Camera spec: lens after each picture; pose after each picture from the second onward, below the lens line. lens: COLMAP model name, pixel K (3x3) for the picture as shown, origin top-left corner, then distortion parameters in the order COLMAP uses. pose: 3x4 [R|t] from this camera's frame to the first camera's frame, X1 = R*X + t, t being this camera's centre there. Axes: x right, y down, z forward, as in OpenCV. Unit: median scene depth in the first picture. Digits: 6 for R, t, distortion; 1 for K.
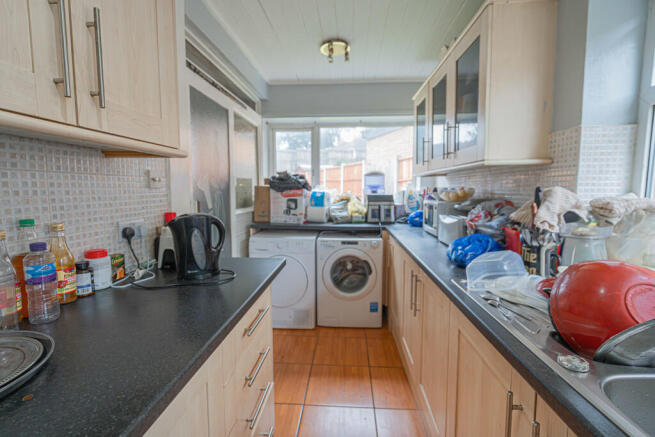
lens RADIAL K [[300.8, 0, 328.0], [0, 300.8, 215.9], [0, 0, 1]] dist [-0.003873, 0.000100]
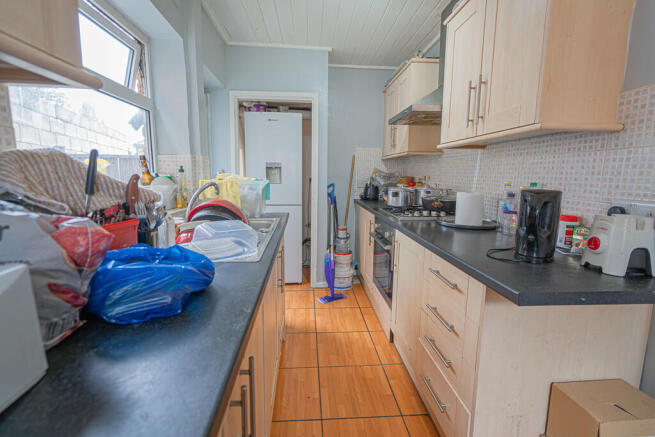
lens RADIAL K [[300.8, 0, 327.8], [0, 300.8, 216.9], [0, 0, 1]] dist [-0.003873, 0.000100]
pose [[-0.990163, 0.018956, -0.138629, 0.382425], [-0.013943, 0.972481, 0.232564, -0.156919], [0.139222, 0.232209, -0.962651, 2.155528]]
